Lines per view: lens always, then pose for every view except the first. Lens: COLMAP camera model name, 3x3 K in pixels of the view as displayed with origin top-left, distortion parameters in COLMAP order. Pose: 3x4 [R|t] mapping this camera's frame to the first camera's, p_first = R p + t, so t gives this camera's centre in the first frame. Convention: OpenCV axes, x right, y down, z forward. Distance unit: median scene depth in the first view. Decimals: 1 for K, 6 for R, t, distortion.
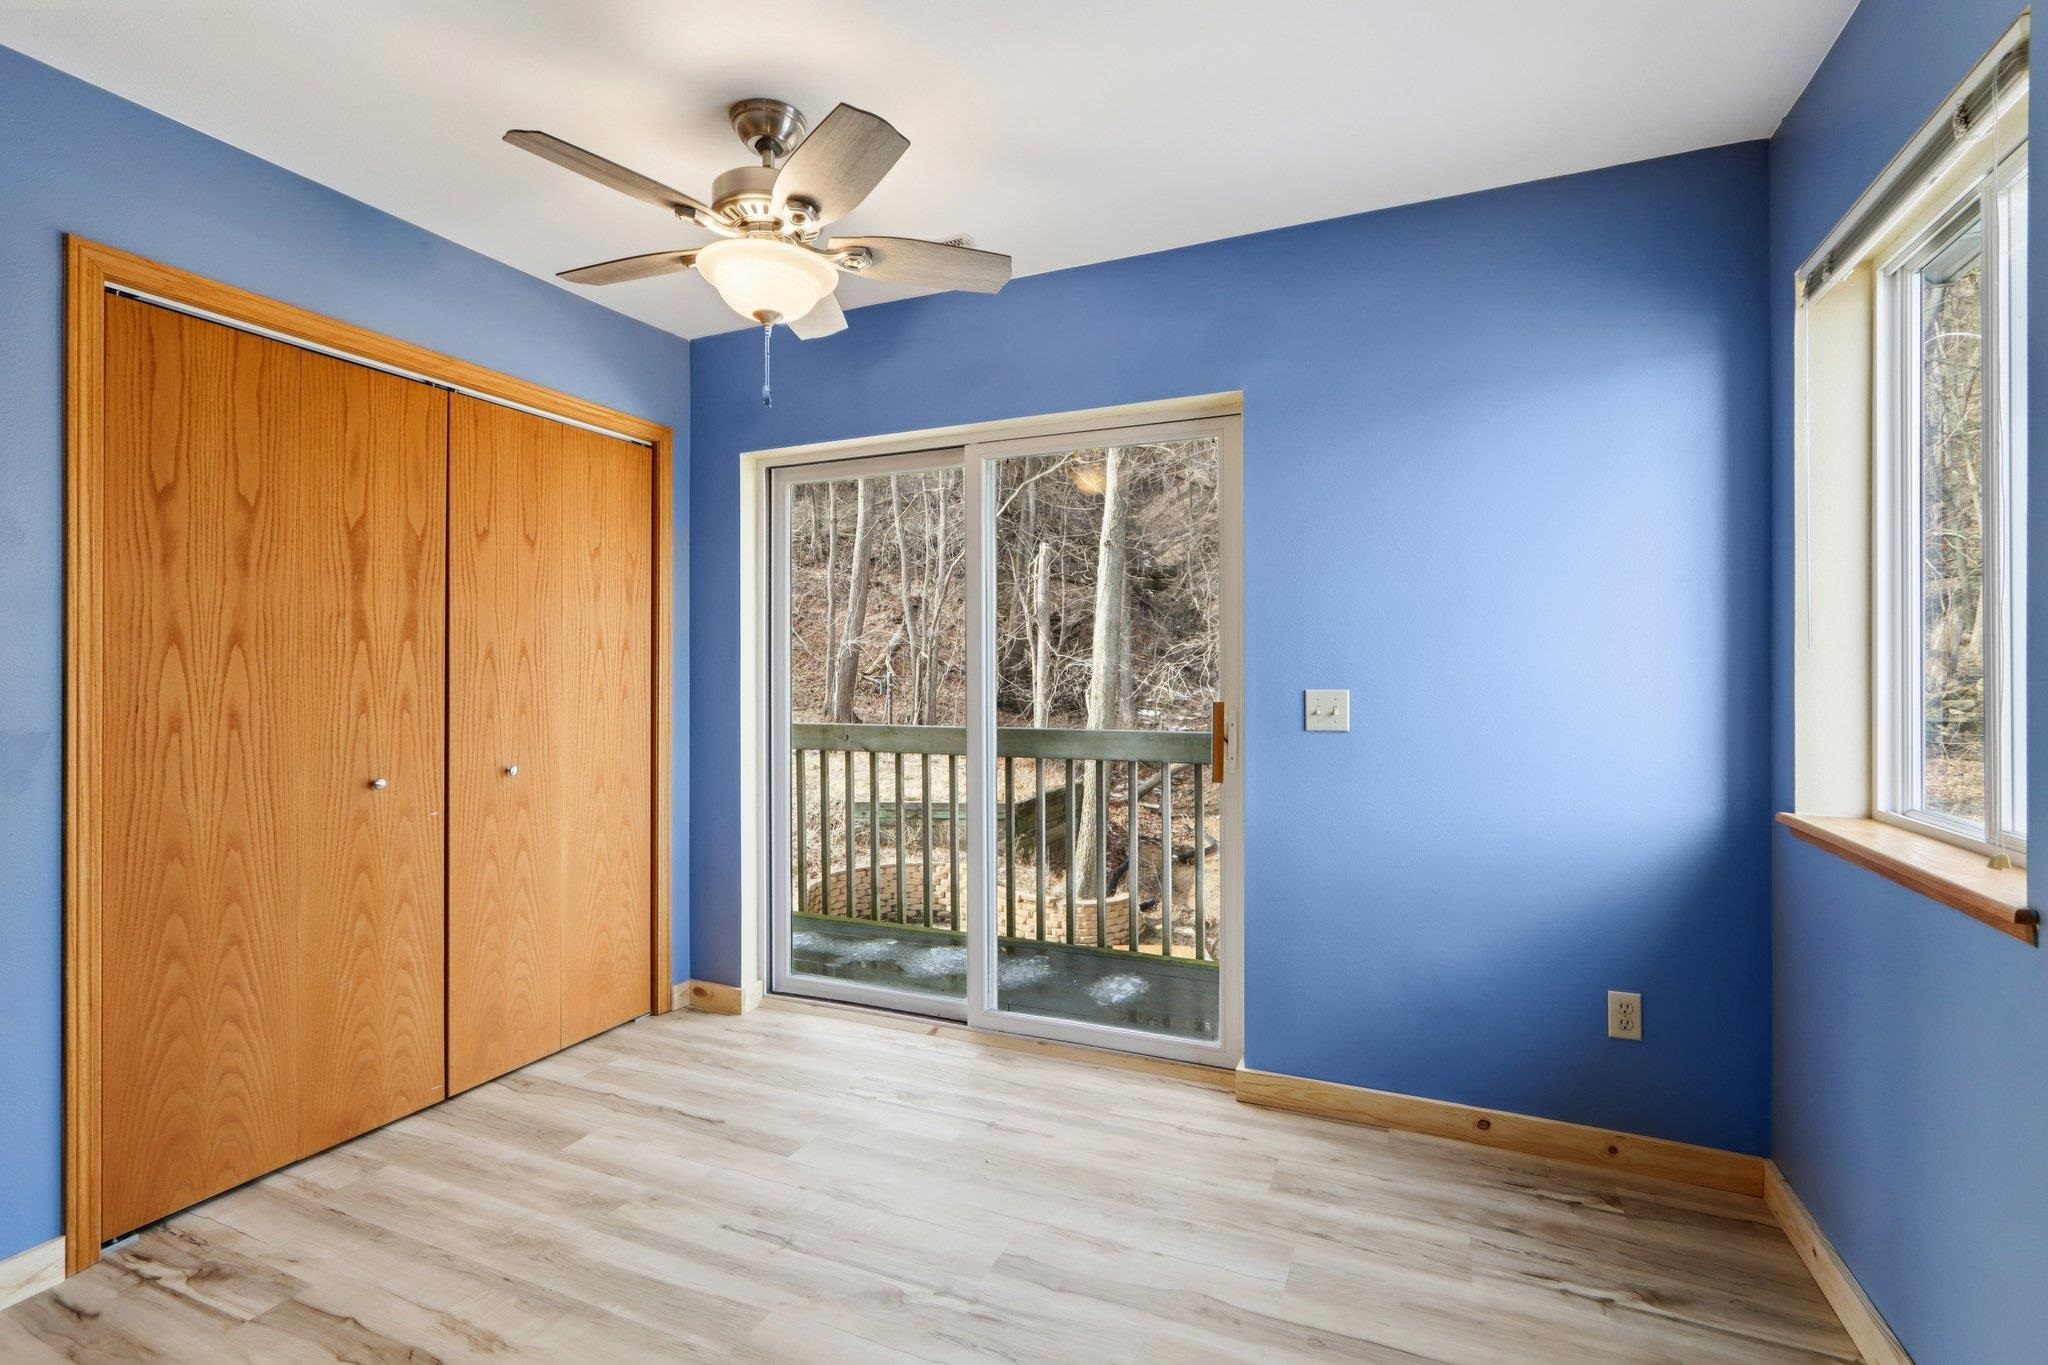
lens RADIAL K [[964.4, 0, 1023.8], [0, 964.4, 655.8], [0, 0, 1]] dist [-0.010369, 0.000143]
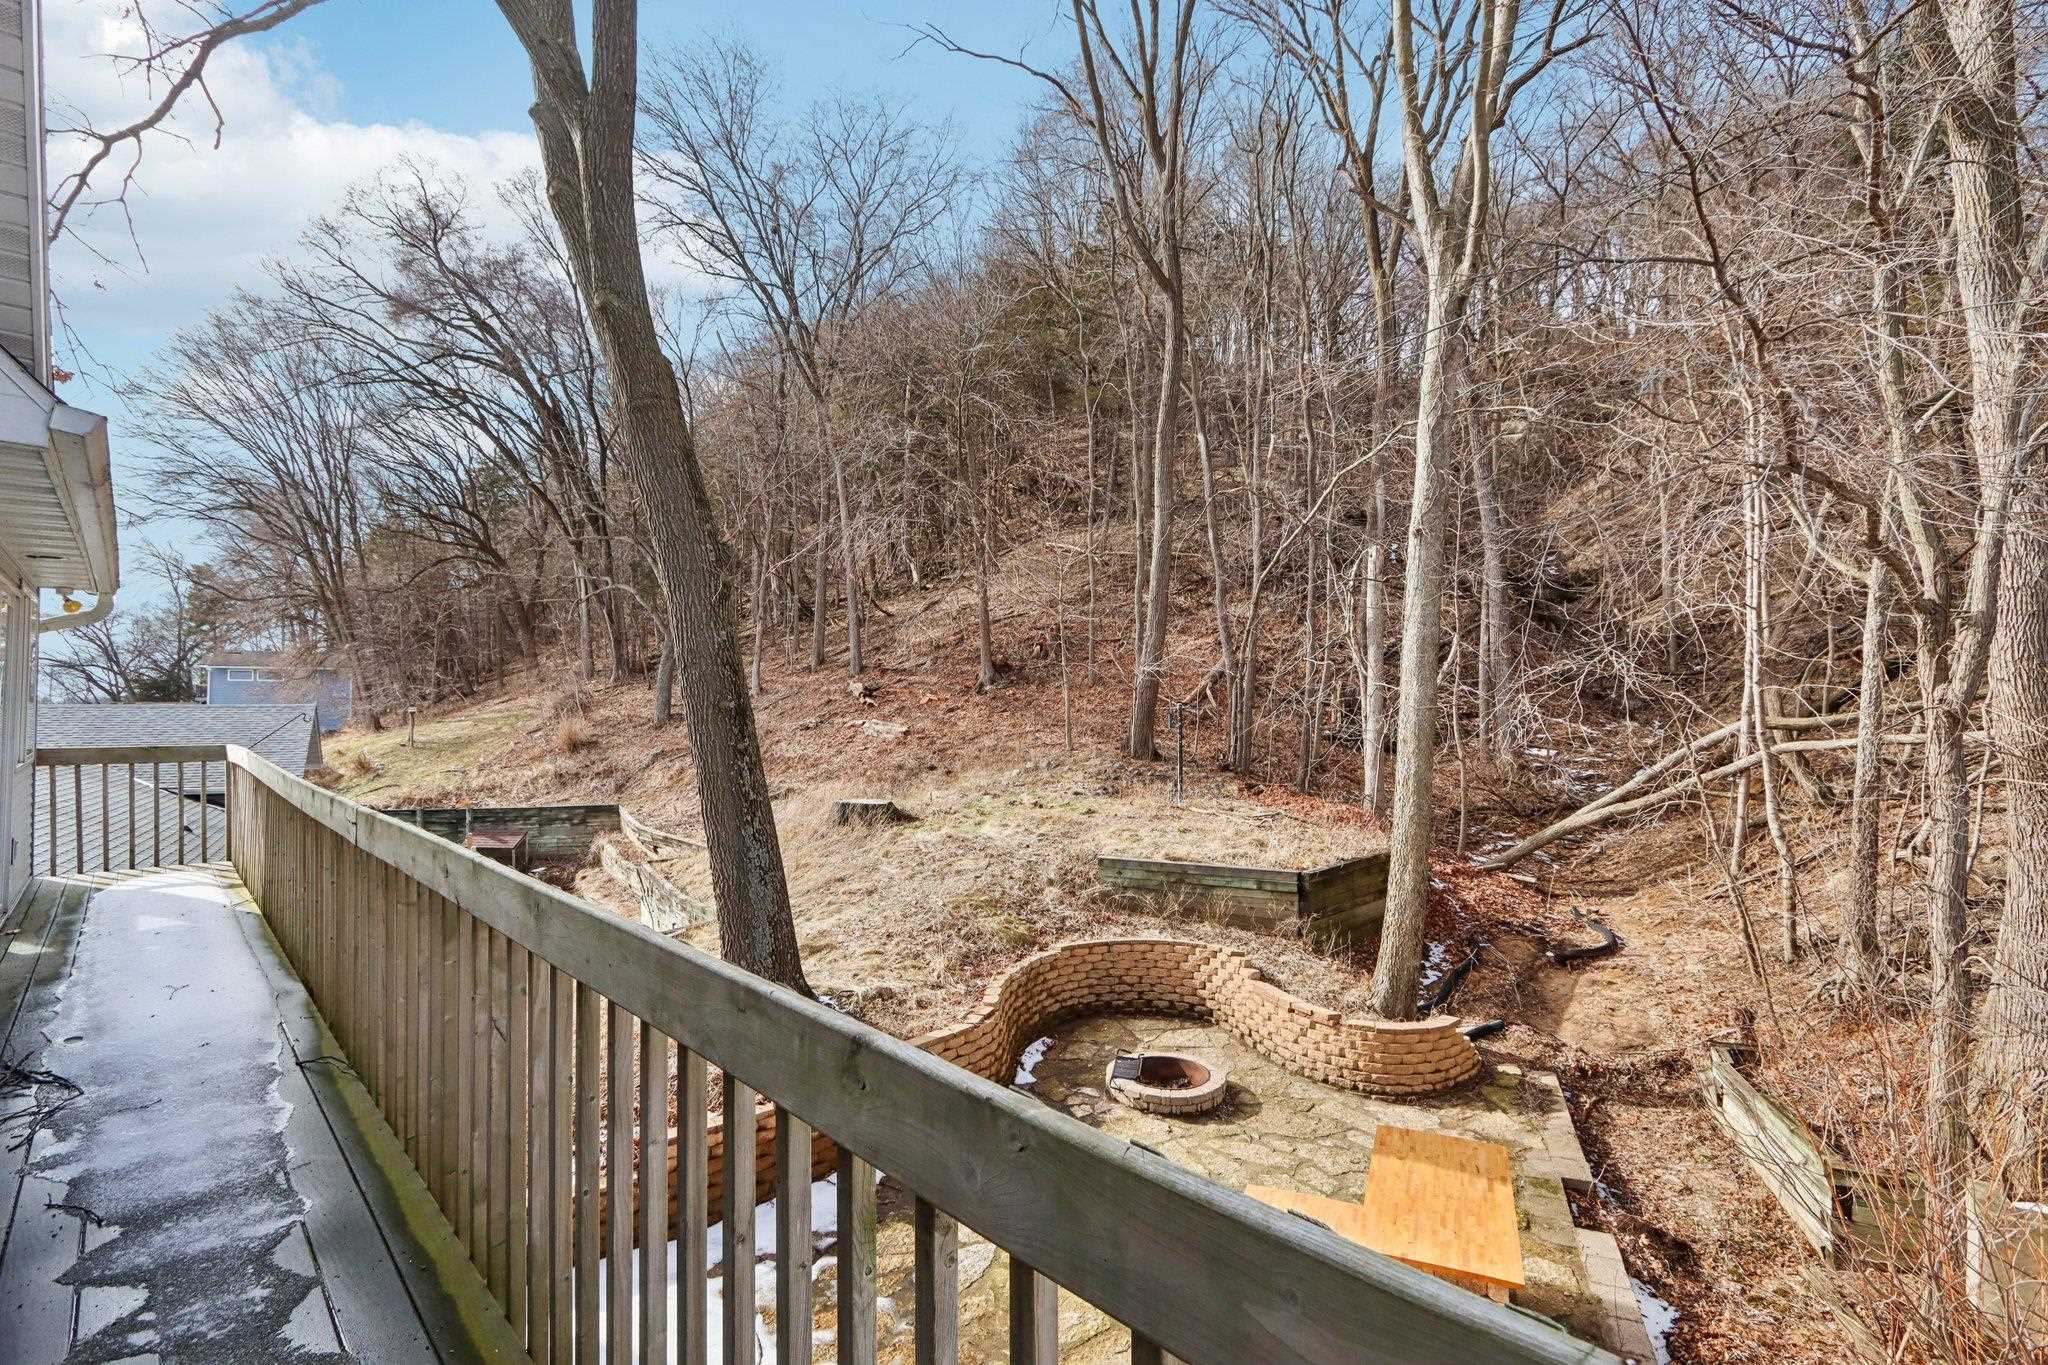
lens RADIAL K [[947.1, 0, 1018.2], [0, 947.1, 683.5], [0, 0, 1]] dist [-0.008291, -0.000665]
pose [[0.919954, -0.002113, -0.392020, 0.050175], [0.003729, 0.999987, 0.003361, -0.003882], [0.392008, -0.004554, 0.919950, 0.129658]]
